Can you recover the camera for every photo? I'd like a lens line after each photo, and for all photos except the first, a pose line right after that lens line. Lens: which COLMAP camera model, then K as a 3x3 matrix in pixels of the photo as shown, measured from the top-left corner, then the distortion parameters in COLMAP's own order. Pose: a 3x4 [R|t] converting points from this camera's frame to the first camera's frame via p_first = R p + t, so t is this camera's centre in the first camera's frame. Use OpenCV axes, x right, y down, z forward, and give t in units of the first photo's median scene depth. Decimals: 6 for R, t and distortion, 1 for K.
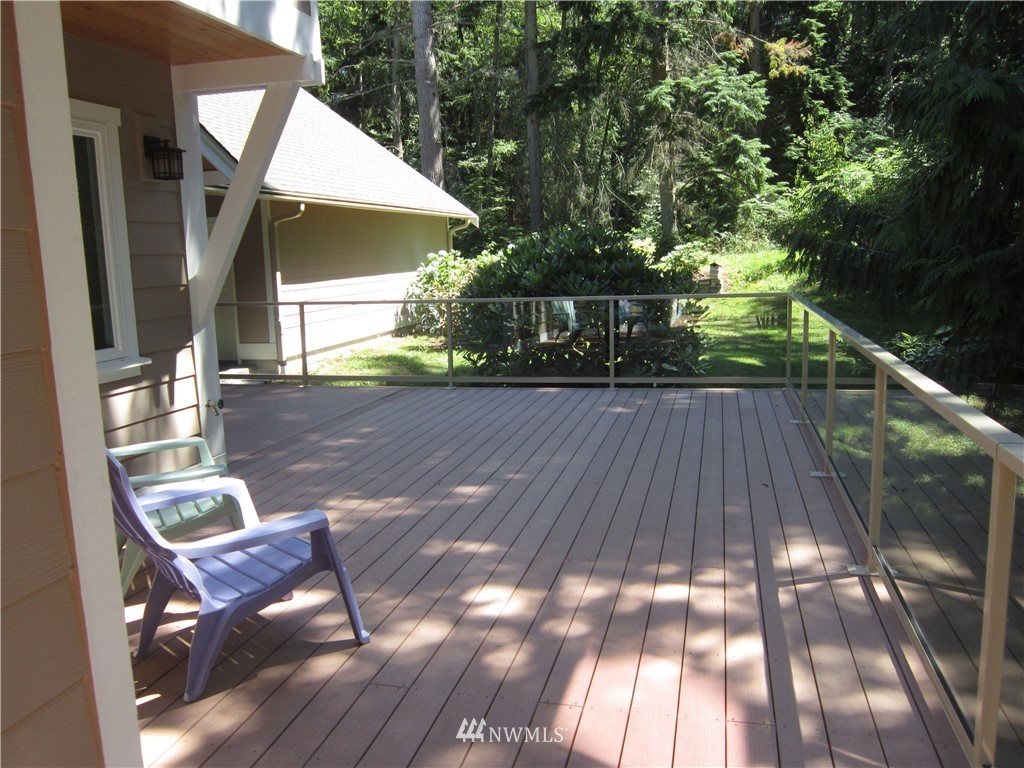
lens RADIAL K [[836.4, 0, 517.8], [0, 836.4, 384.3], [0, 0, 1]] dist [-0.048698, -0.002199]
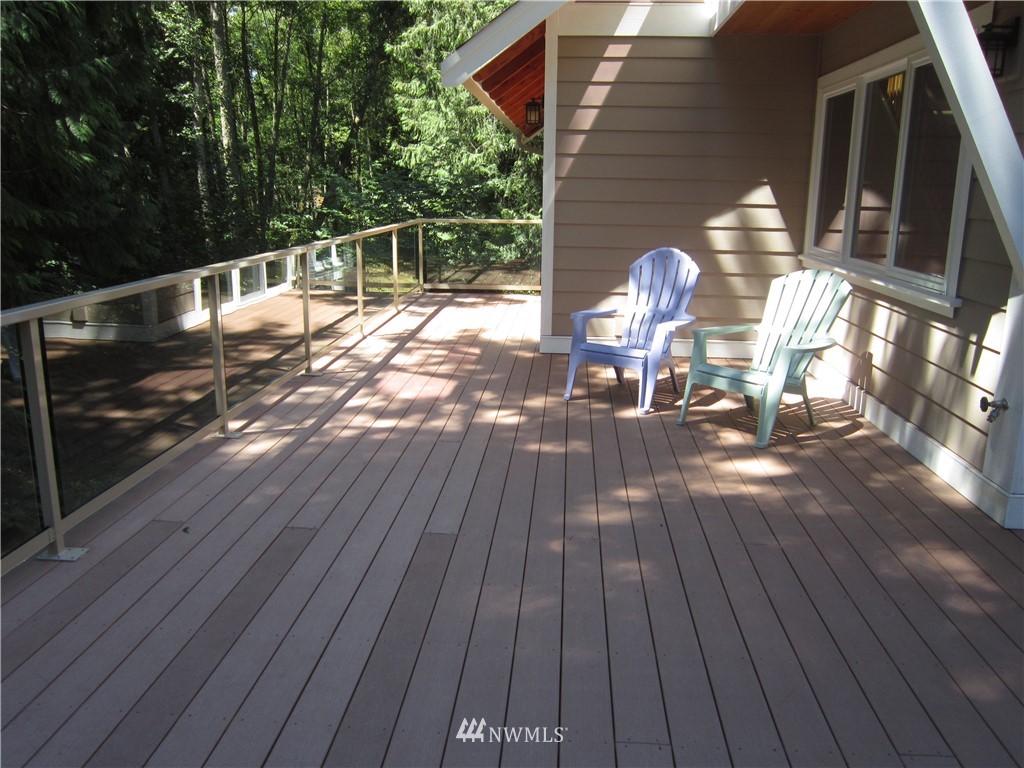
lens RADIAL K [[836.4, 0, 512.9], [0, 836.4, 379.8], [0, 0, 1]] dist [-0.048698, -0.002199]
pose [[-0.986387, 0.053657, -0.155440, 0.167975], [-0.009773, 0.924465, 0.381141, -0.333279], [0.164149, 0.377471, -0.911356, 2.082362]]
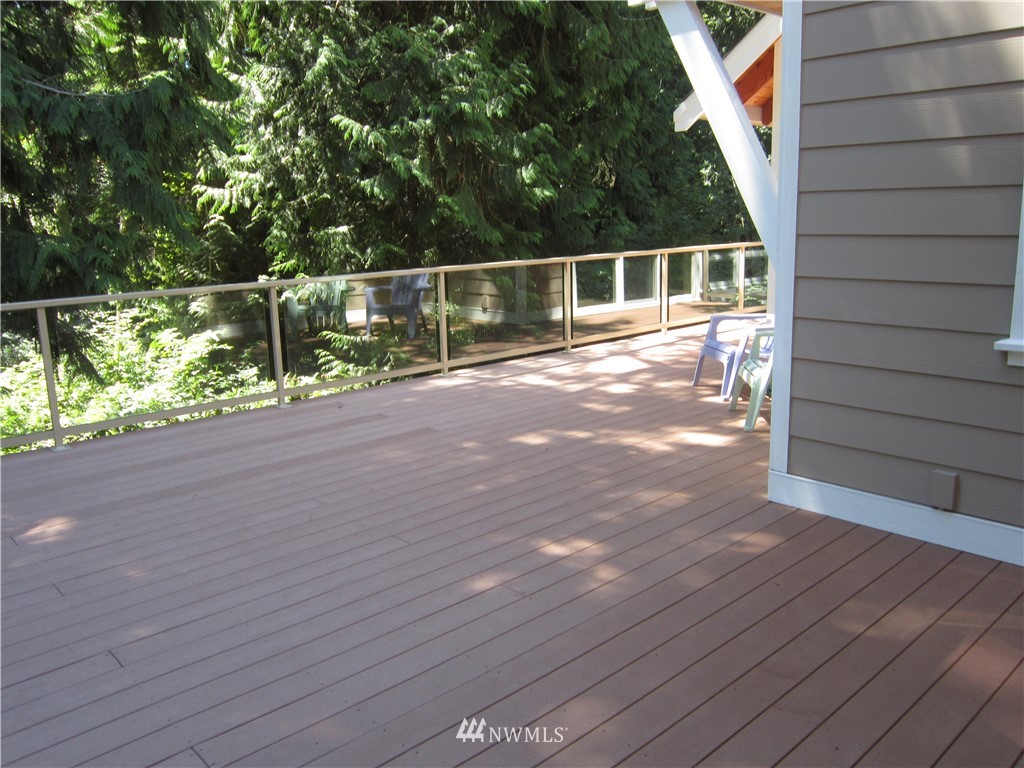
lens RADIAL K [[836.4, 0, 515.5], [0, 836.4, 385.9], [0, 0, 1]] dist [-0.048698, -0.002199]
pose [[-0.832659, -0.067425, 0.549666, -0.787595], [0.130764, 0.940555, 0.313461, -0.344926], [-0.538126, 0.332883, -0.774345, 2.336934]]
